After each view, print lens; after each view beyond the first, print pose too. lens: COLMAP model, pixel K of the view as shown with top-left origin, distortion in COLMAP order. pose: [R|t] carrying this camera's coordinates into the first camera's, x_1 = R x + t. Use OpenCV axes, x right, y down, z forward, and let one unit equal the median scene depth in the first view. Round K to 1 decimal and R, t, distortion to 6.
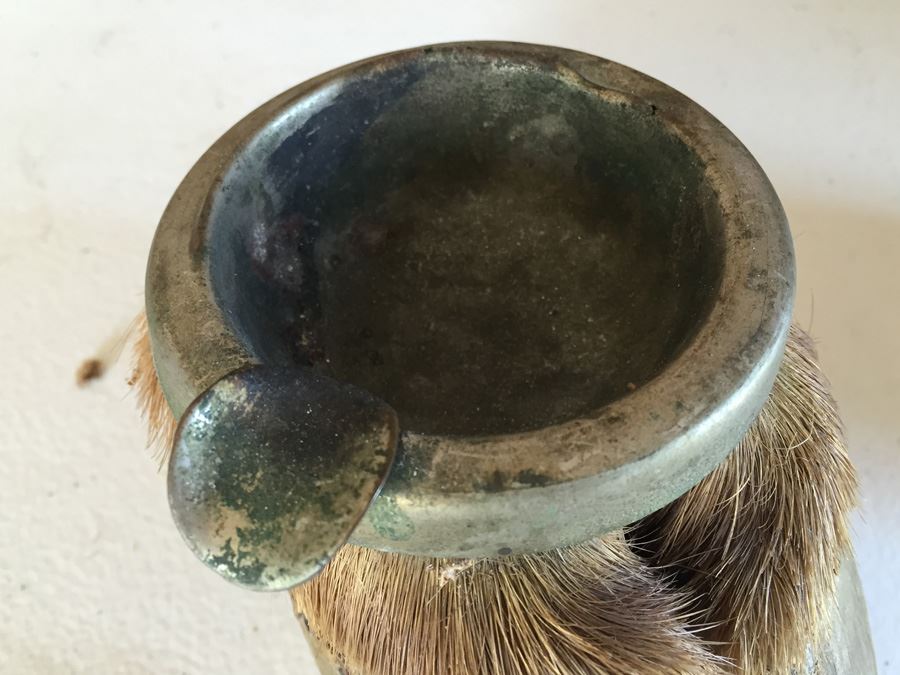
lens RADIAL K [[891.5, 0, 446.4], [0, 891.5, 335.1], [0, 0, 1]] dist [0.108043, -0.245316]
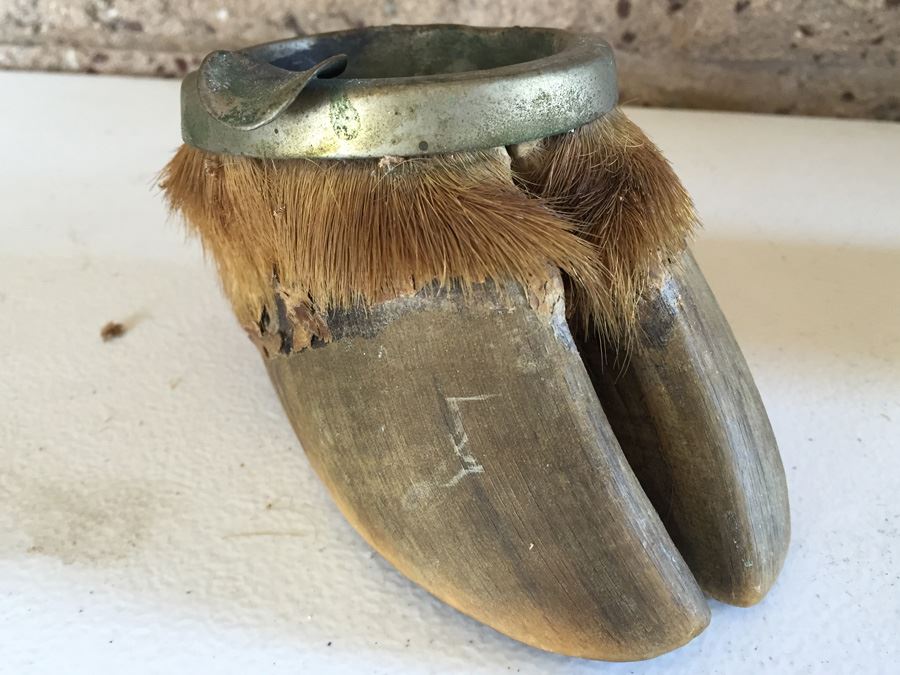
lens RADIAL K [[891.5, 0, 446.4], [0, 891.5, 335.1], [0, 0, 1]] dist [0.108043, -0.245316]
pose [[0.998172, -0.055587, 0.023709, 0.034755], [0.060295, 0.889755, -0.452438, 0.804681], [0.004055, 0.453041, 0.891481, -0.110129]]
